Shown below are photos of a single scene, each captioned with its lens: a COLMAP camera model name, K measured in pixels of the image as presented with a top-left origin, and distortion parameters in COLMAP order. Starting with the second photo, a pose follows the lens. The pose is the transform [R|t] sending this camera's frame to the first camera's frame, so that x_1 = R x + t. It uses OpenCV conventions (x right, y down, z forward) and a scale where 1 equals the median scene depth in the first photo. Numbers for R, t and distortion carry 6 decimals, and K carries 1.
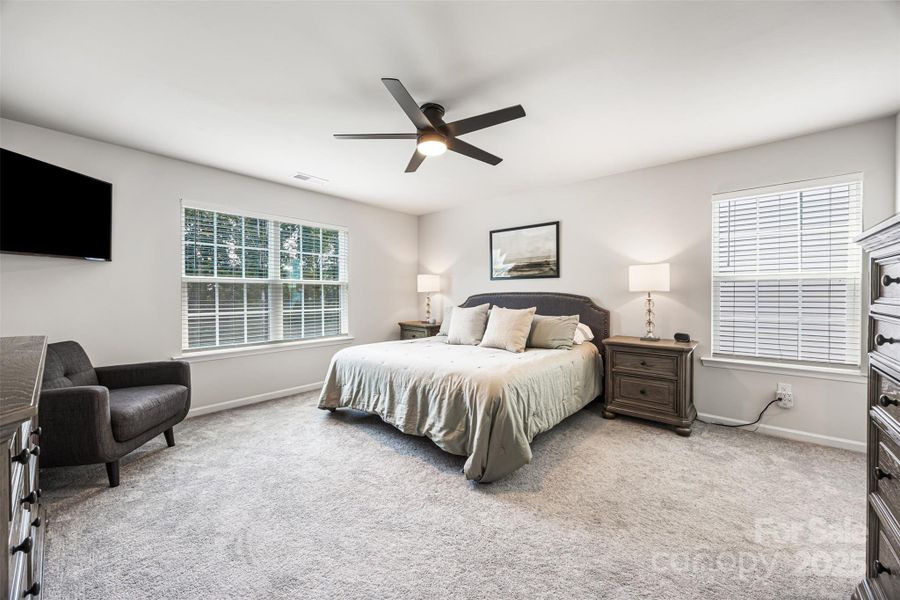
lens RADIAL K [[347.8, 0, 449.4], [0, 347.8, 296.9], [0, 0, 1]] dist [-0.002374, -0.000073]
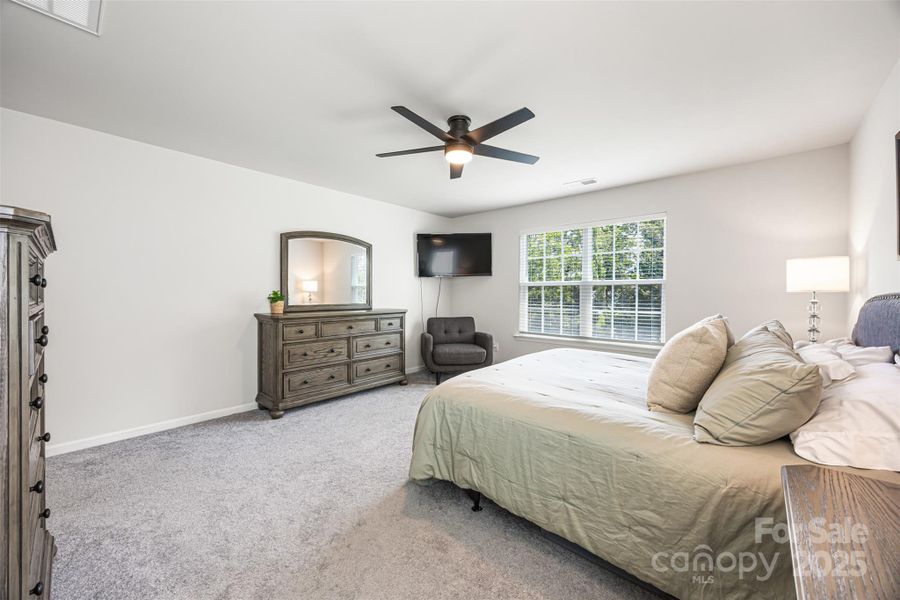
lens RADIAL K [[347.8, 0, 455.4], [0, 347.8, 295.6], [0, 0, 1]] dist [-0.002374, -0.000073]
pose [[-0.012892, 0.007816, -0.999886, 0.593221], [-0.013087, 0.999882, 0.007985, -0.007515], [0.999831, 0.013188, -0.012788, 0.589719]]
